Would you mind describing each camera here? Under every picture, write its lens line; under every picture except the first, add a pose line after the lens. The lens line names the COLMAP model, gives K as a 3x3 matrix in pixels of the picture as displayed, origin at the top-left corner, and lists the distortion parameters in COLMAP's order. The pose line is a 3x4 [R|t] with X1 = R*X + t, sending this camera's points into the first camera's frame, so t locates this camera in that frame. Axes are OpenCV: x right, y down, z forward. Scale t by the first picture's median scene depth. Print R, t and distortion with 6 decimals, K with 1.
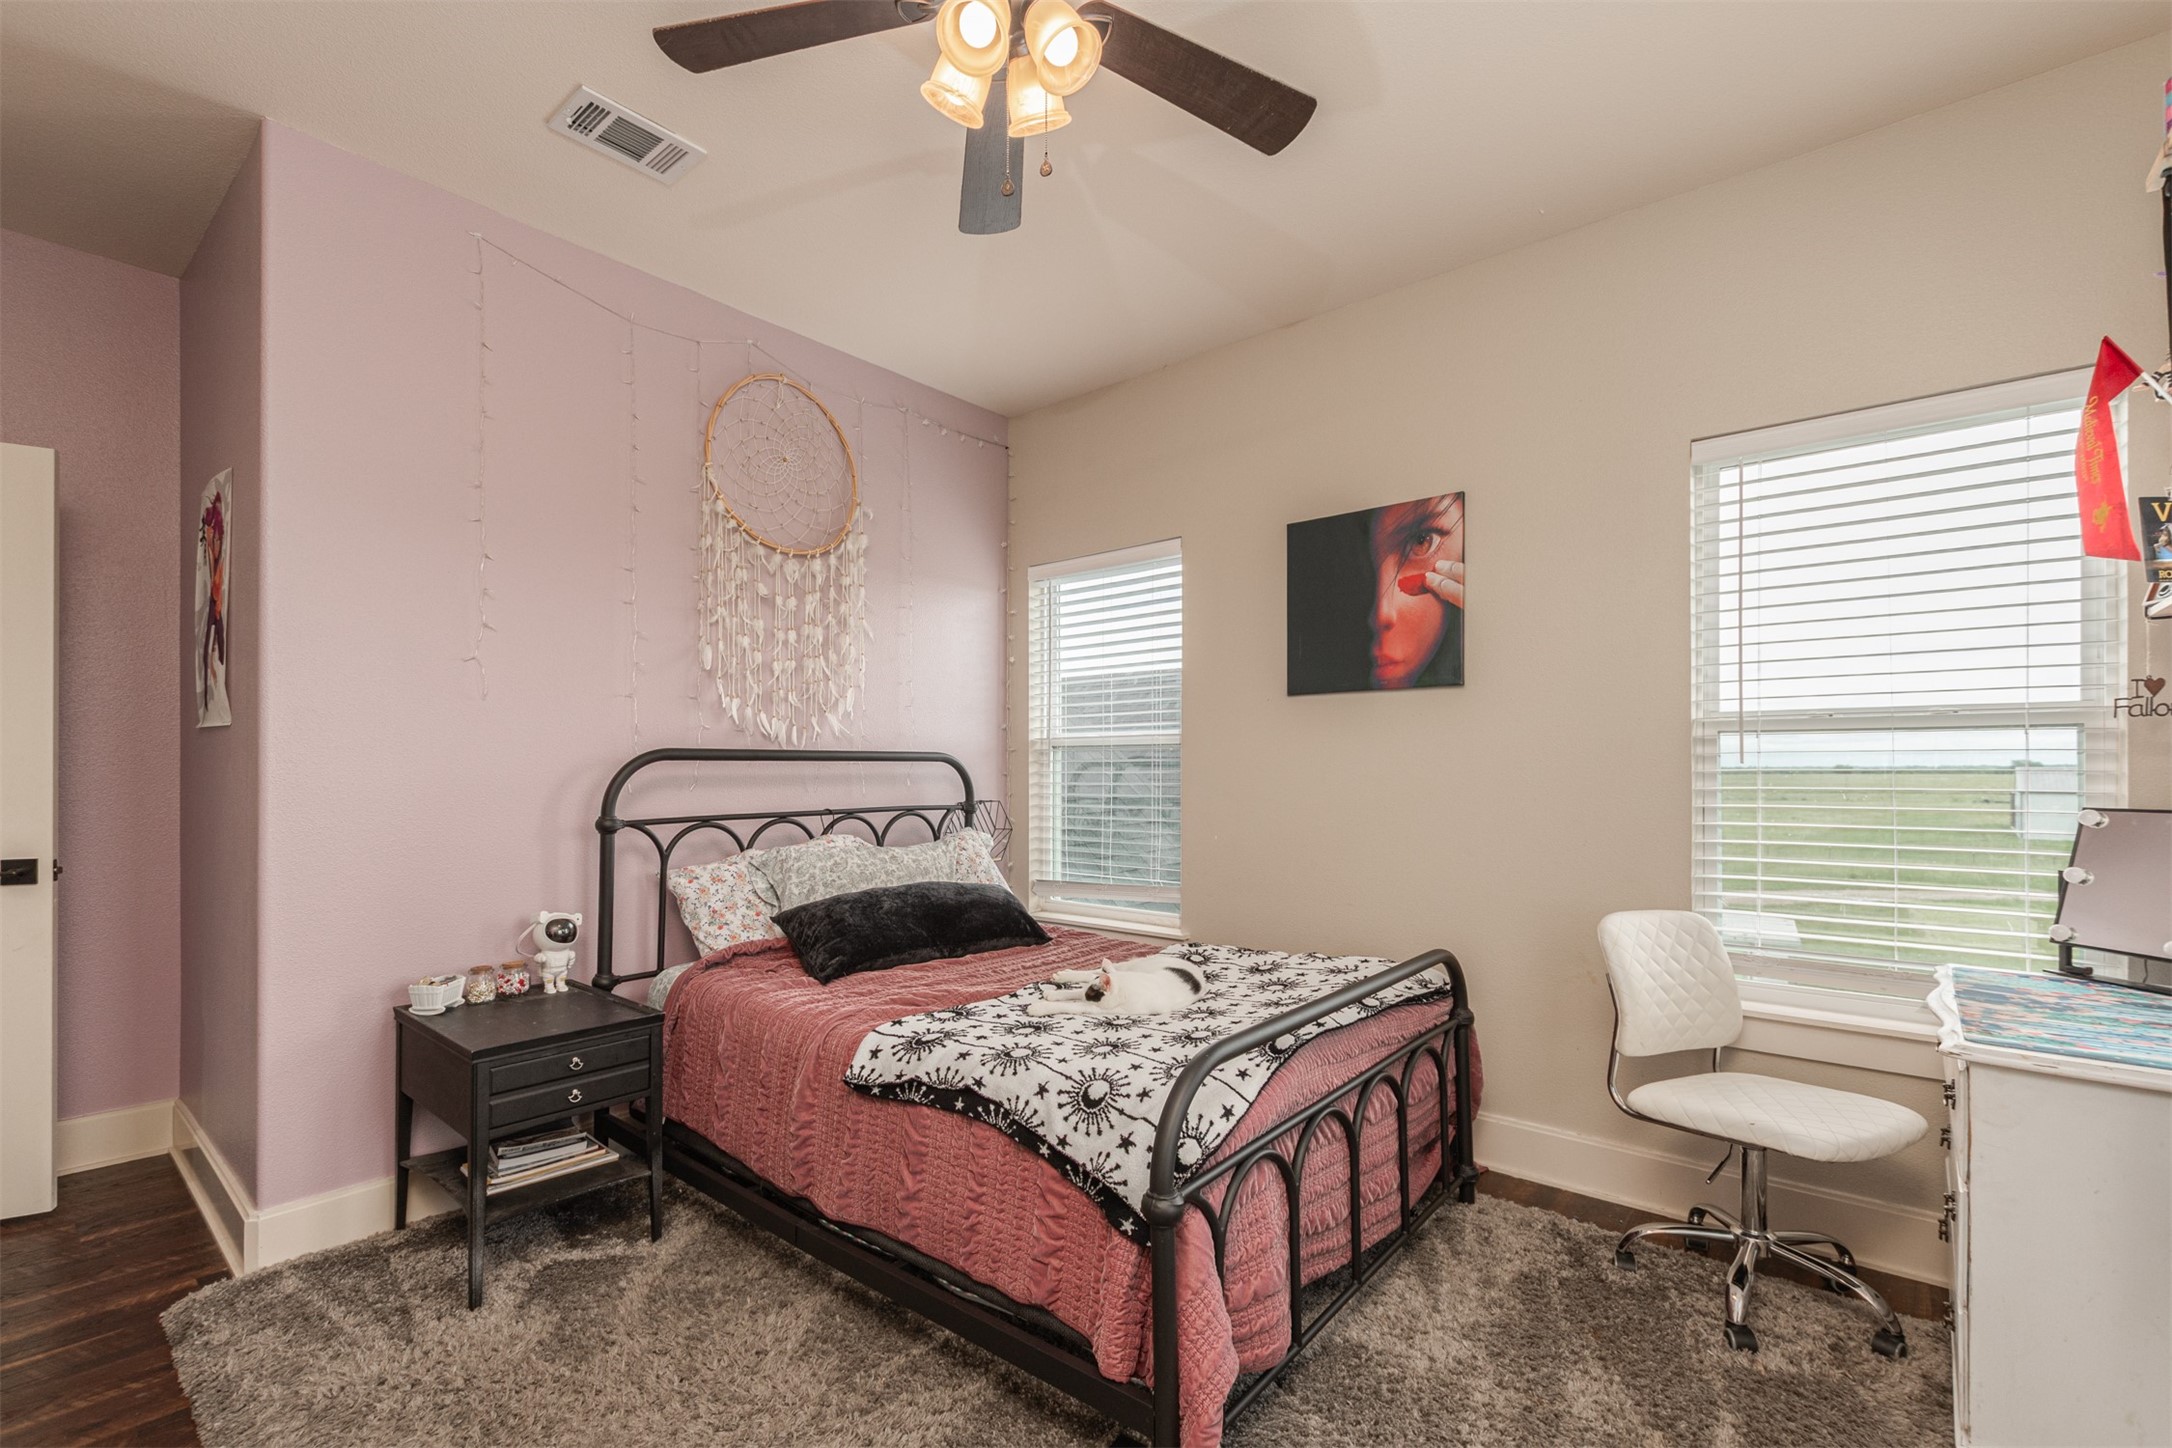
lens RADIAL K [[968.1, 0, 1088.0], [0, 968.1, 751.1], [0, 0, 1]] dist [0.001062, -0.000109]
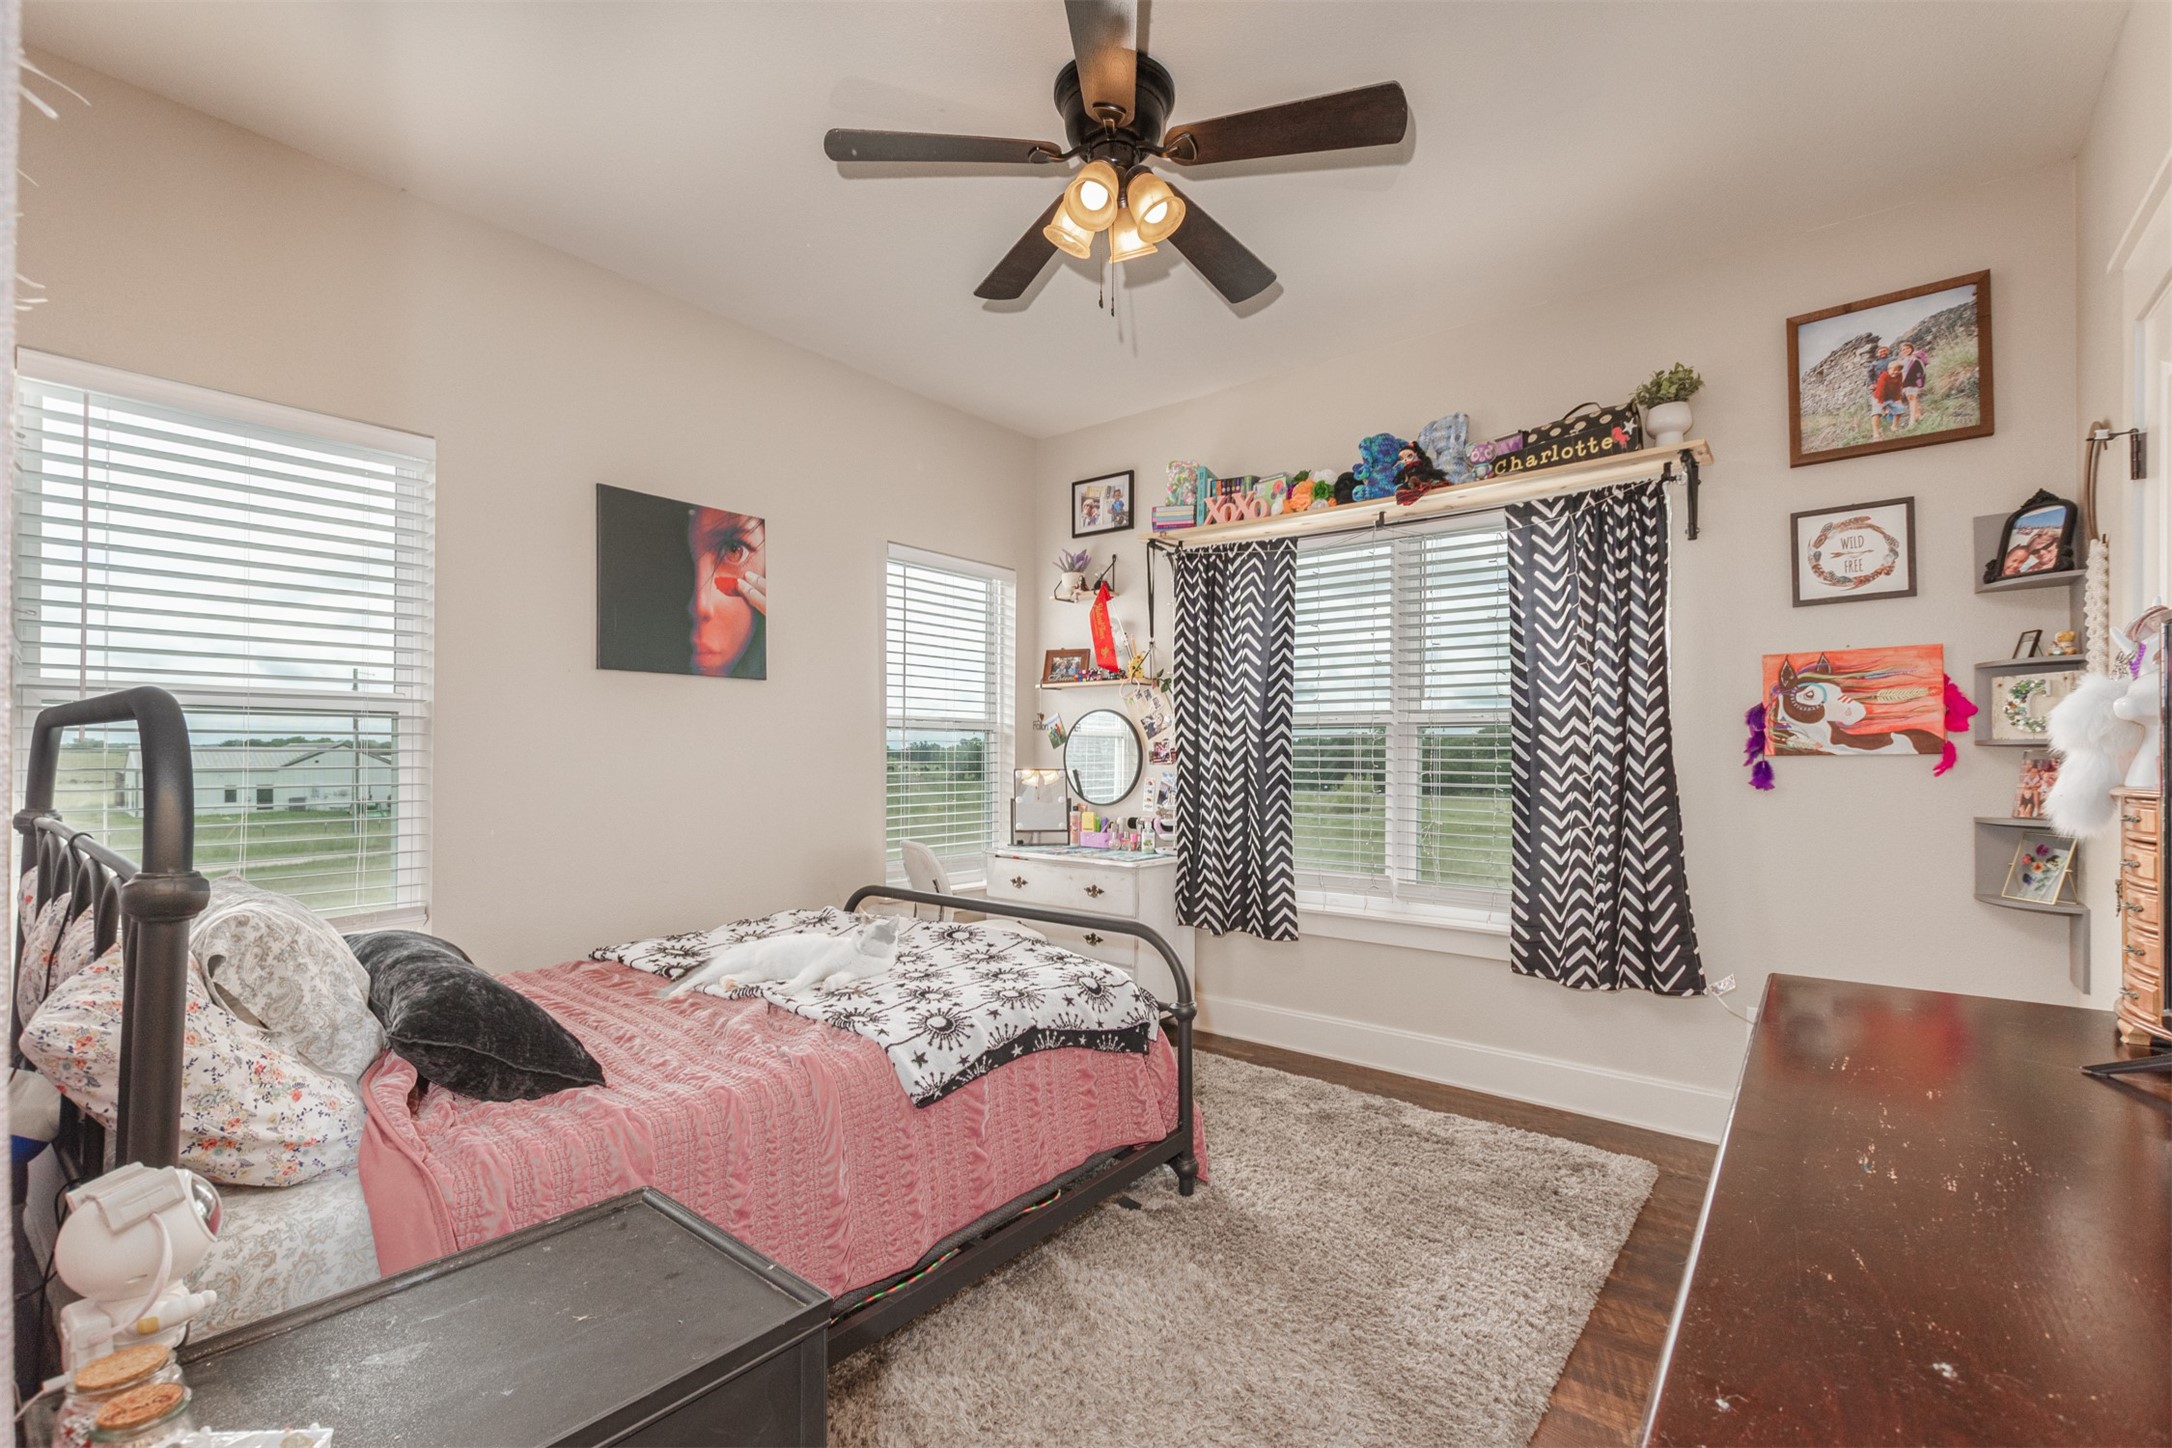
lens RADIAL K [[963.8, 0, 1090.4], [0, 963.8, 730.9], [0, 0, 1]] dist [0.000266, -0.000160]
pose [[-0.038717, 0.024214, 0.998957, -0.816738], [-0.024061, 0.999394, -0.025157, 0.015370], [-0.998960, -0.025010, -0.038111, 0.631360]]
